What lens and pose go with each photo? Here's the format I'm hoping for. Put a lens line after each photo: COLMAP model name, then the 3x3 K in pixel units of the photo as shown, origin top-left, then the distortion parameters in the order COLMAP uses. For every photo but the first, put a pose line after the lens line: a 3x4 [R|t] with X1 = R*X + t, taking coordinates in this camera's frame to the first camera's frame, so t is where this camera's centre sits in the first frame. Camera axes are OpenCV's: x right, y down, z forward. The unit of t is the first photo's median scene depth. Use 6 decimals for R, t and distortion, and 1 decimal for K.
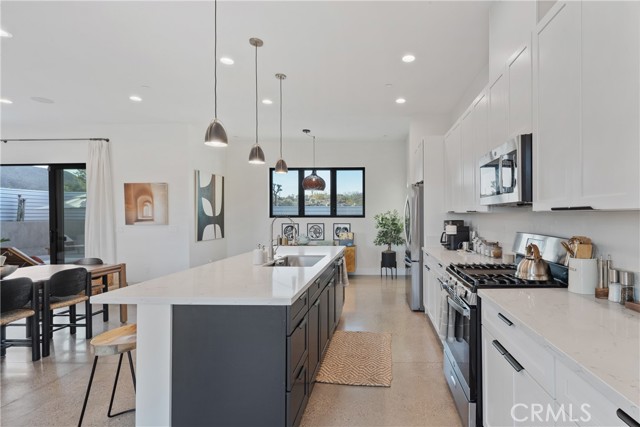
lens RADIAL K [[311.3, 0, 374.7], [0, 311.3, 216.0], [0, 0, 1]] dist [0.005090, -0.006435]
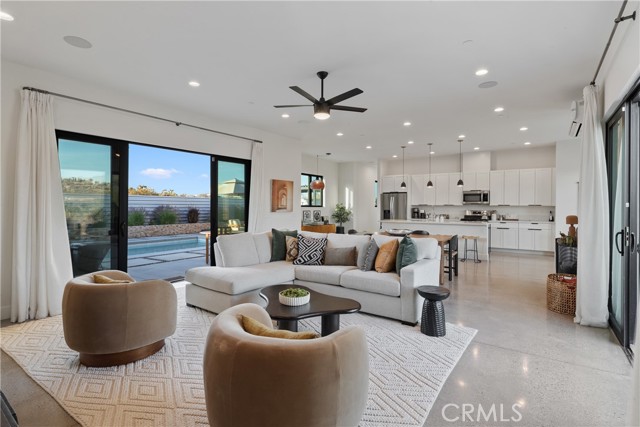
lens RADIAL K [[311.3, 0, 320.5], [0, 311.3, 210.0], [0, 0, 1]] dist [0.005090, -0.006435]
pose [[0.573559, -0.003933, 0.819155, -1.552610], [-0.002732, 0.999974, 0.006715, 0.010019], [-0.819160, -0.006089, 0.573533, 0.093408]]
